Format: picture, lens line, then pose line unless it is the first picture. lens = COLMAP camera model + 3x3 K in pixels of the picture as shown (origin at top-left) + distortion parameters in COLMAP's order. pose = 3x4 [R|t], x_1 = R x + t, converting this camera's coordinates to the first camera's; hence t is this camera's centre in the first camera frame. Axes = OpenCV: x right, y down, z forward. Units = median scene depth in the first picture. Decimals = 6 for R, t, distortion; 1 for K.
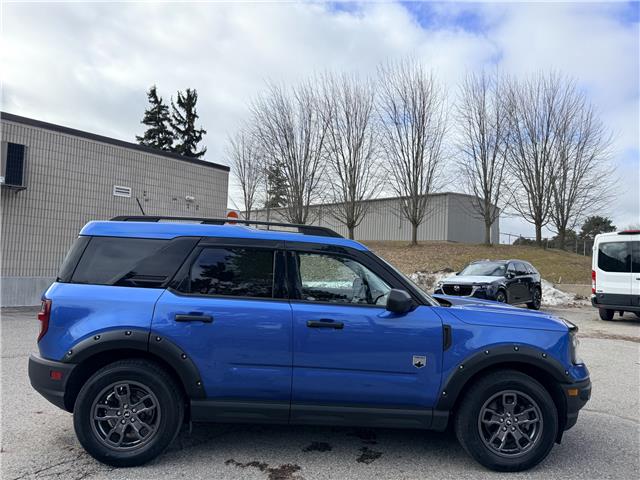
lens RADIAL K [[451.9, 0, 320.0], [0, 451.9, 238.3], [0, 0, 1]] dist [0.051165, -0.068793]
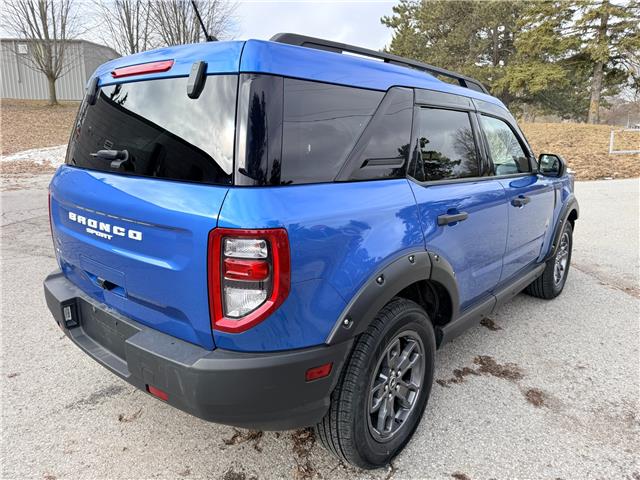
lens RADIAL K [[451.9, 0, 318.8], [0, 451.9, 236.1], [0, 0, 1]] dist [0.051165, -0.068793]
pose [[0.683592, -0.189271, 0.704896, -0.242204], [-0.021614, 0.960117, 0.278761, 0.005961], [-0.729544, -0.205794, 0.652238, 0.192938]]
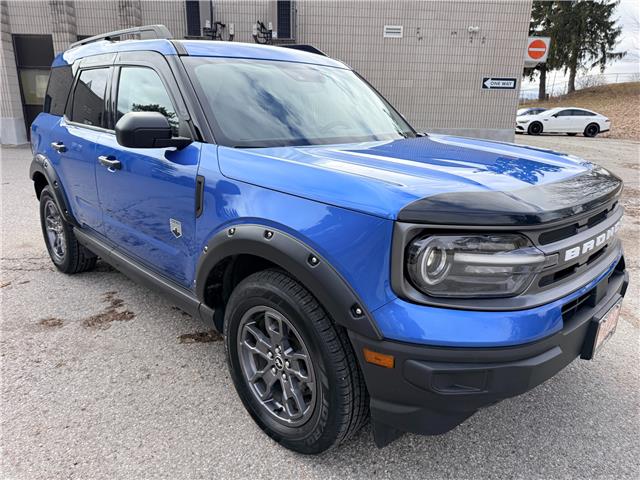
lens RADIAL K [[451.9, 0, 319.9], [0, 451.9, 241.4], [0, 0, 1]] dist [0.051165, -0.068793]
pose [[0.671409, 0.184041, -0.717871, 0.228485], [0.049012, 0.955525, 0.290808, 0.030957], [0.739465, -0.230435, 0.632528, 0.204931]]
